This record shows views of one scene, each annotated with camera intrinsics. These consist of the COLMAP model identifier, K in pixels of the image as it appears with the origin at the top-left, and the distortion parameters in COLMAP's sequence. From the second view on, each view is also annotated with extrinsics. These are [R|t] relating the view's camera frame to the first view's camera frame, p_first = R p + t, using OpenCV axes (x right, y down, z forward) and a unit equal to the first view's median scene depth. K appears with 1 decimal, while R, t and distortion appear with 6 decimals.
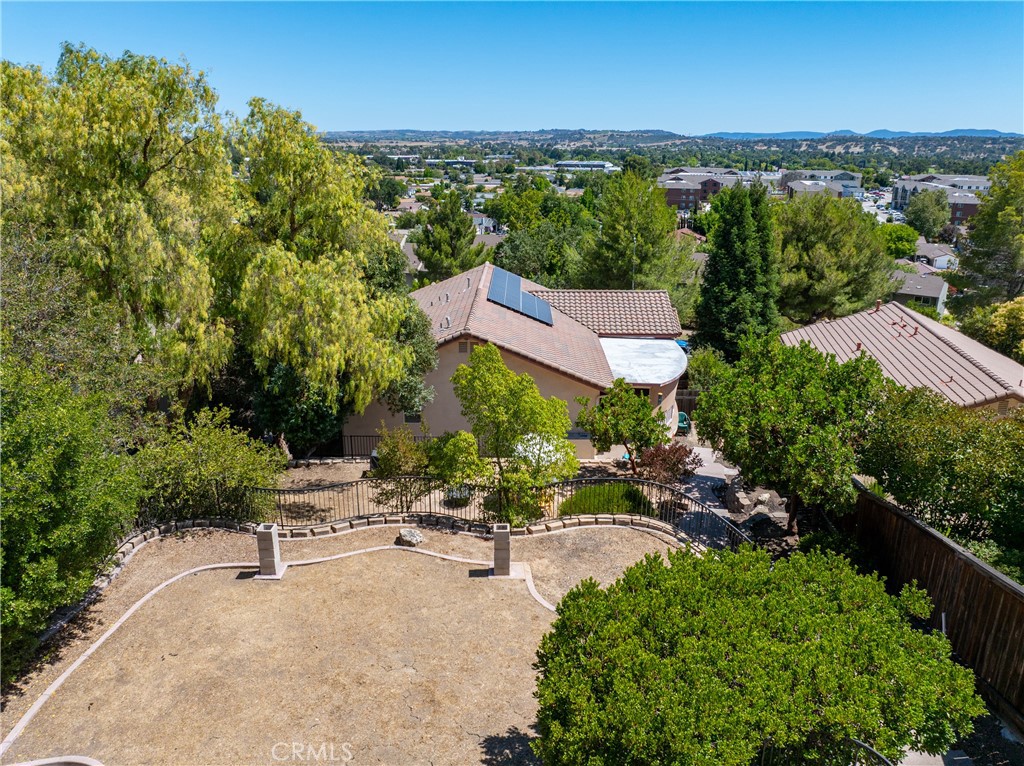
lens RADIAL K [[704.0, 0, 512.0], [0, 704.0, 383.0], [0, 0, 1]] dist [-0.003660, -0.001416]
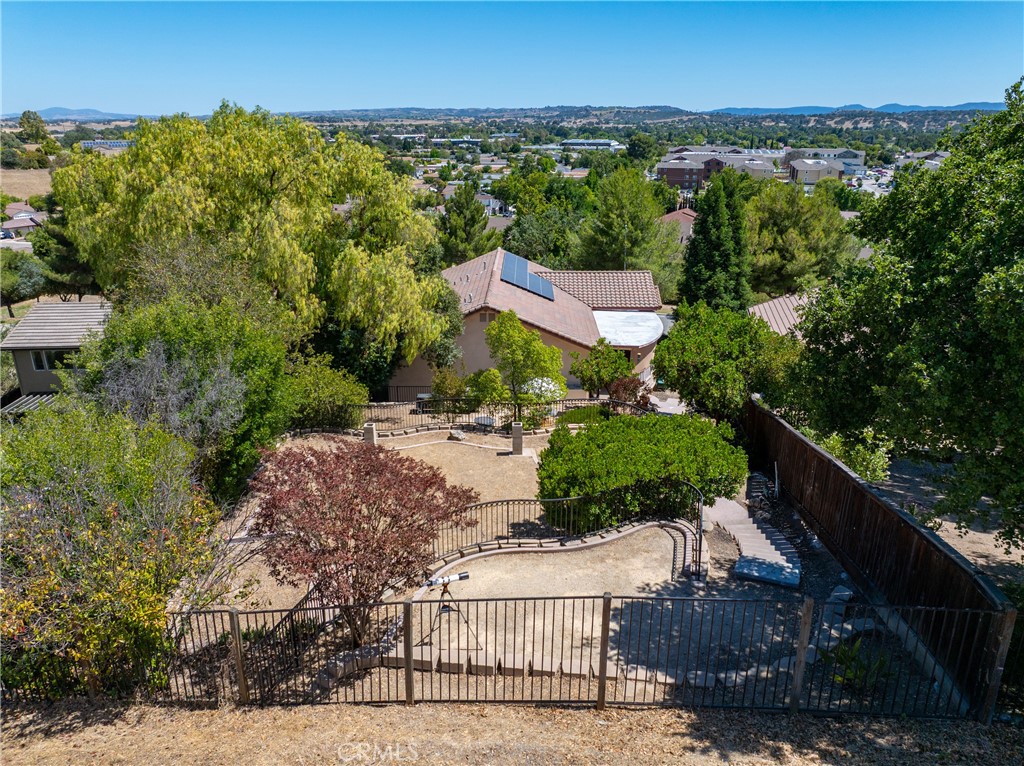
lens RADIAL K [[704.0, 0, 512.0], [0, 704.0, 383.0], [0, 0, 1]] dist [-0.003660, -0.001416]
pose [[0.999943, -0.004555, -0.009682, -0.002476], [0.004834, 0.999569, 0.028958, 0.014829], [0.009546, -0.029003, 0.999534, -0.132027]]
